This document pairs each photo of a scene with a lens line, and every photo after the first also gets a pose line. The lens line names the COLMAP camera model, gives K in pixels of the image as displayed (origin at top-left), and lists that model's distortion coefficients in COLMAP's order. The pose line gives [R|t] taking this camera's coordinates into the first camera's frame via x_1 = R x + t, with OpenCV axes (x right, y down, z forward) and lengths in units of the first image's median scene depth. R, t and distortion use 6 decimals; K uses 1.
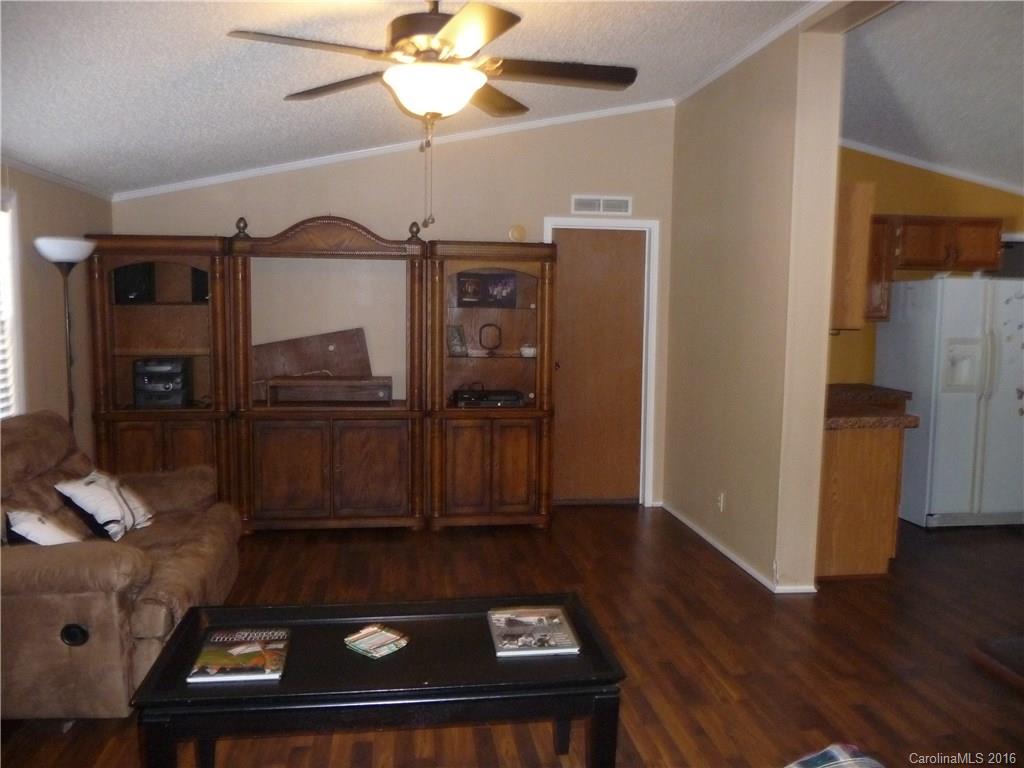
lens RADIAL K [[841.8, 0, 512.0], [0, 841.8, 384.0], [0, 0, 1]] dist [-0.080837, 0.118778]
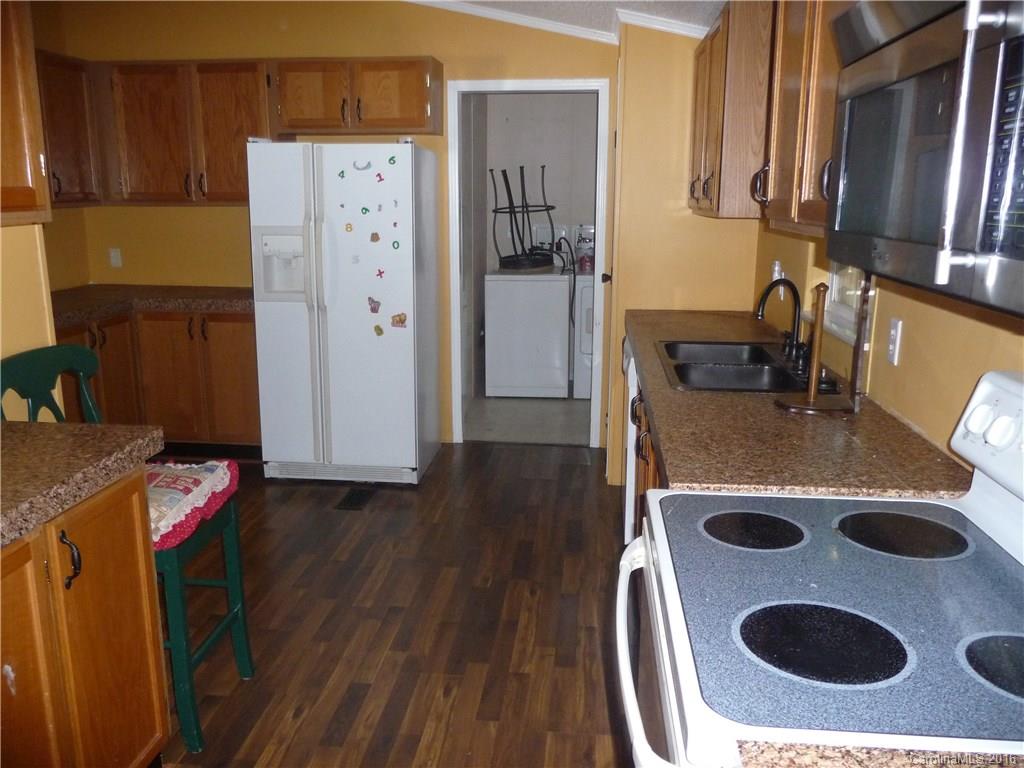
lens RADIAL K [[841.8, 0, 512.0], [0, 841.8, 384.0], [0, 0, 1]] dist [-0.080837, 0.118778]
pose [[0.972180, 0.045926, -0.229688, 0.925843], [-0.017950, 0.992314, 0.122436, -0.012119], [0.233546, -0.114907, 0.965532, 0.332109]]
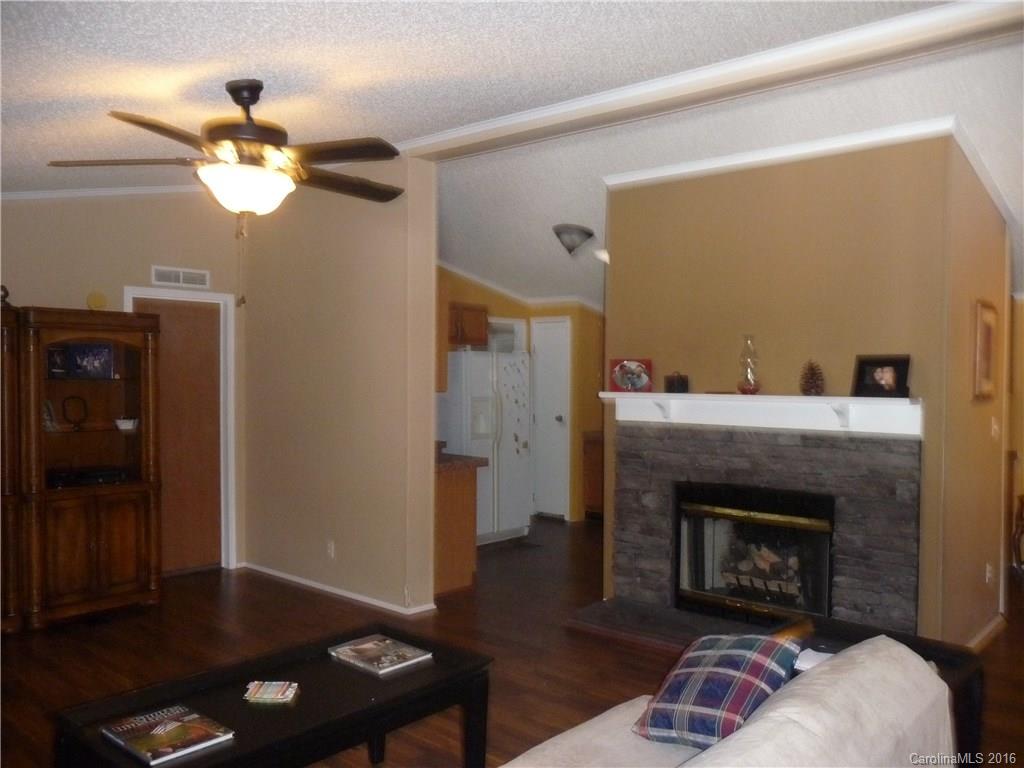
lens RADIAL K [[841.8, 0, 512.0], [0, 841.8, 384.0], [0, 0, 1]] dist [-0.080837, 0.118778]
pose [[0.756851, -0.016421, 0.653381, -0.277828], [0.067228, 0.996338, -0.052835, -0.003640], [-0.650121, 0.083914, 0.755183, -0.019686]]
